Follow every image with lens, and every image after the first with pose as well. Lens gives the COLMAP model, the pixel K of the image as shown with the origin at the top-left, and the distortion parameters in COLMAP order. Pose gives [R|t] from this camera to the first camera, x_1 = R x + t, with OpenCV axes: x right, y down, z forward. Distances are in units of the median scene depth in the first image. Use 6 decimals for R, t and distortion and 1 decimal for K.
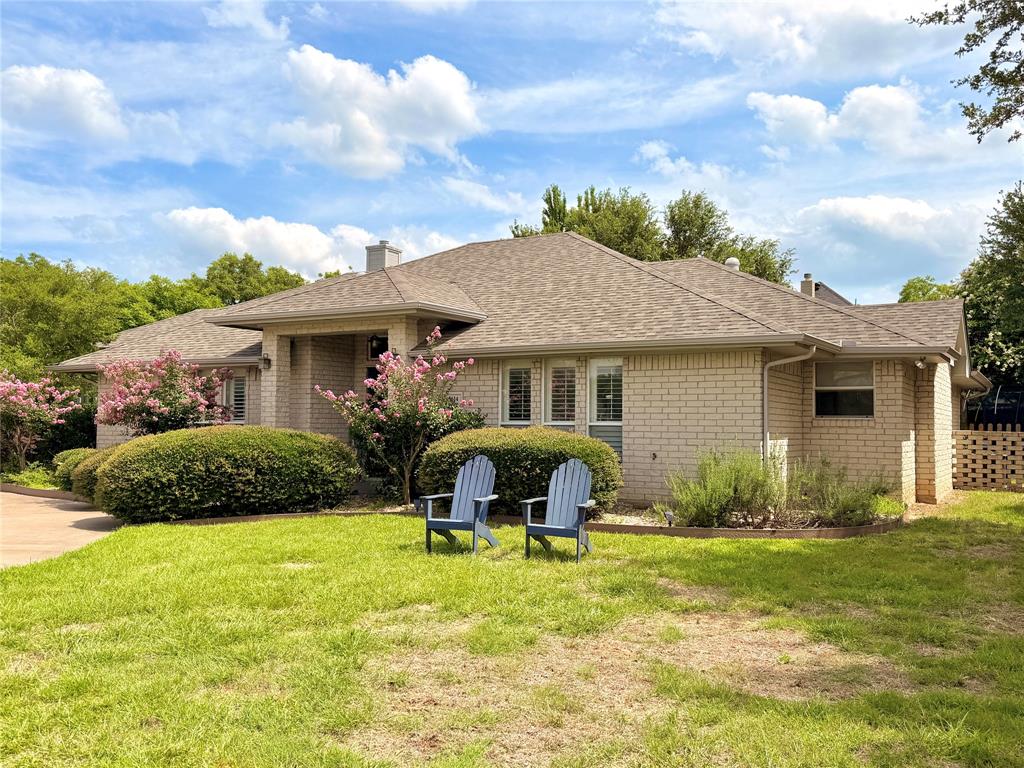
lens RADIAL K [[935.5, 0, 512.0], [0, 935.5, 384.0], [0, 0, 1]] dist [-0.005967, -0.002093]
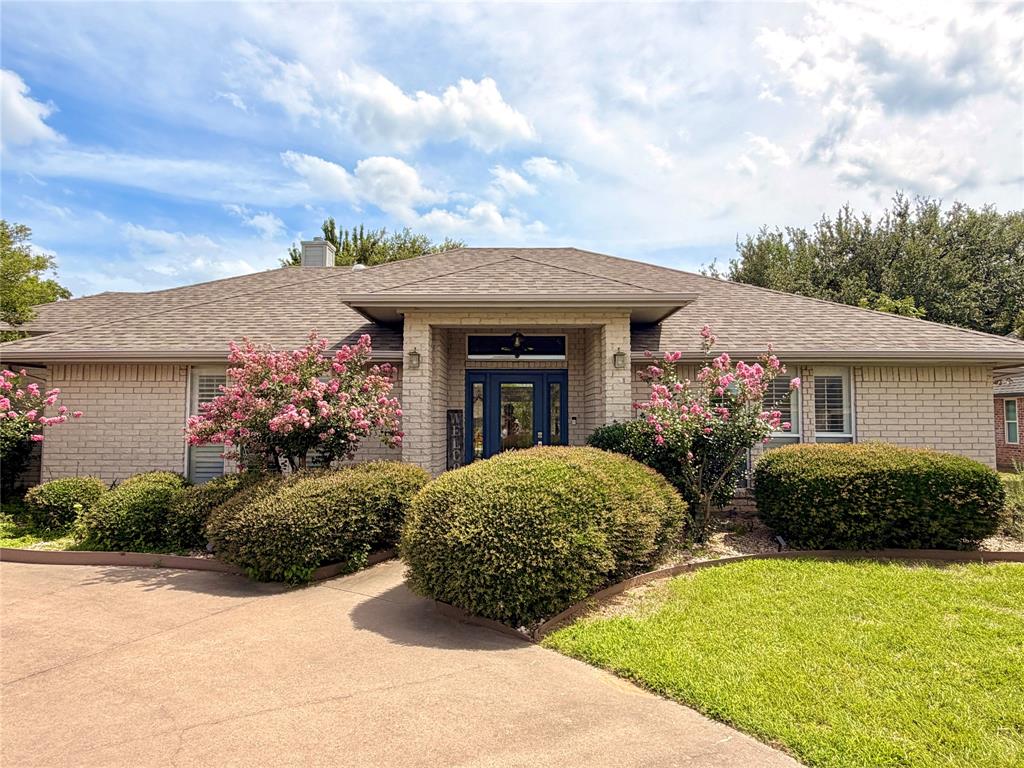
lens RADIAL K [[614.7, 0, 512.0], [0, 614.7, 384.0], [0, 0, 1]] dist [0.026685, 0.000223]
pose [[0.851207, 0.024751, 0.524246, -0.473490], [-0.018774, 0.999684, -0.016714, 0.005491], [-0.524494, 0.004385, 0.851403, 0.552980]]
